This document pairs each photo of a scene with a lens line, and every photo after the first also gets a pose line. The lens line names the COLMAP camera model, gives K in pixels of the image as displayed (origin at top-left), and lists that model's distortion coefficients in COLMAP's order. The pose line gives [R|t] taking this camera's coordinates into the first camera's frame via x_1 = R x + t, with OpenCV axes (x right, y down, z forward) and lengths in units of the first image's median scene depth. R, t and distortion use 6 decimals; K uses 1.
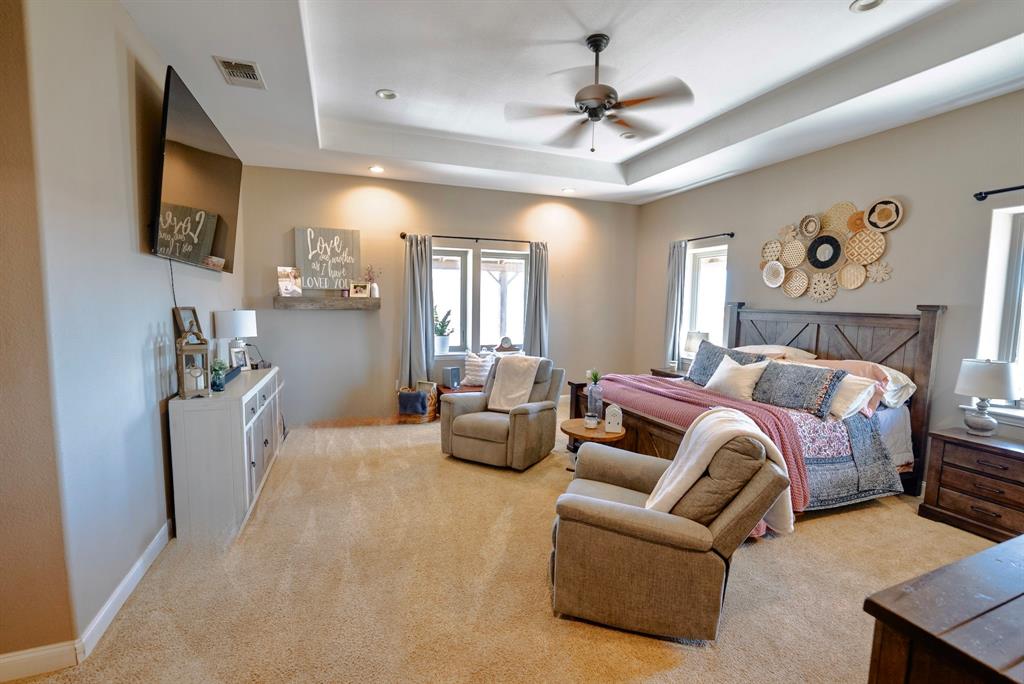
lens RADIAL K [[447.7, 0, 464.5], [0, 447.7, 341.1], [0, 0, 1]] dist [-0.015005, -0.000029]
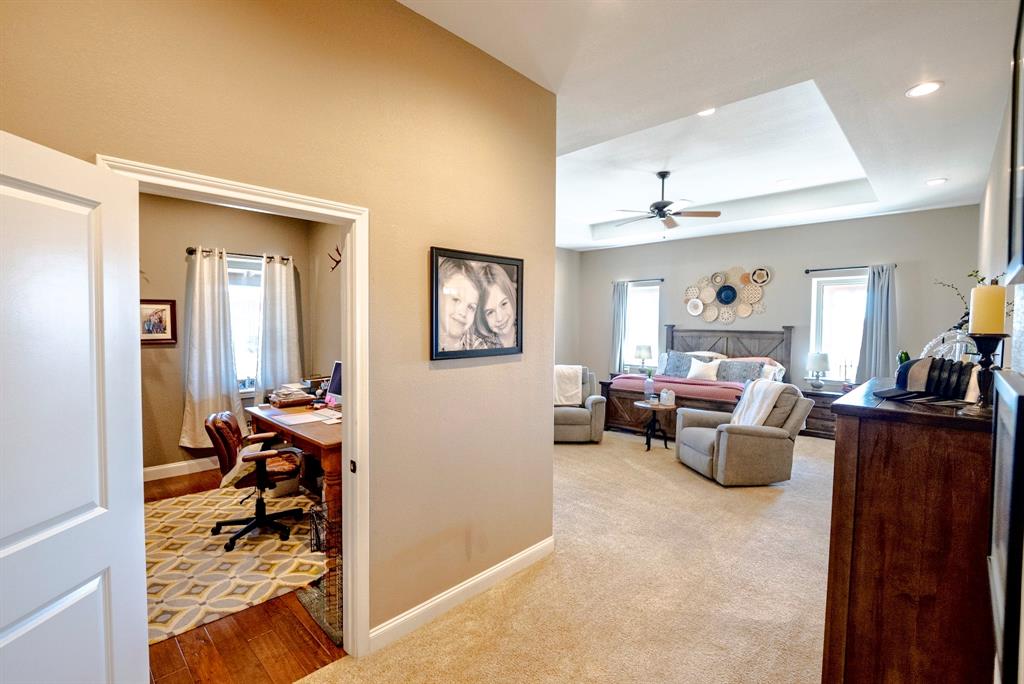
lens RADIAL K [[447.7, 0, 503.9], [0, 447.7, 344.5], [0, 0, 1]] dist [-0.015005, -0.000029]
pose [[0.911308, -0.026240, 0.410888, -0.745563], [0.042795, 0.998598, -0.031142, 0.004499], [-0.409495, 0.045964, 0.911154, -0.213586]]
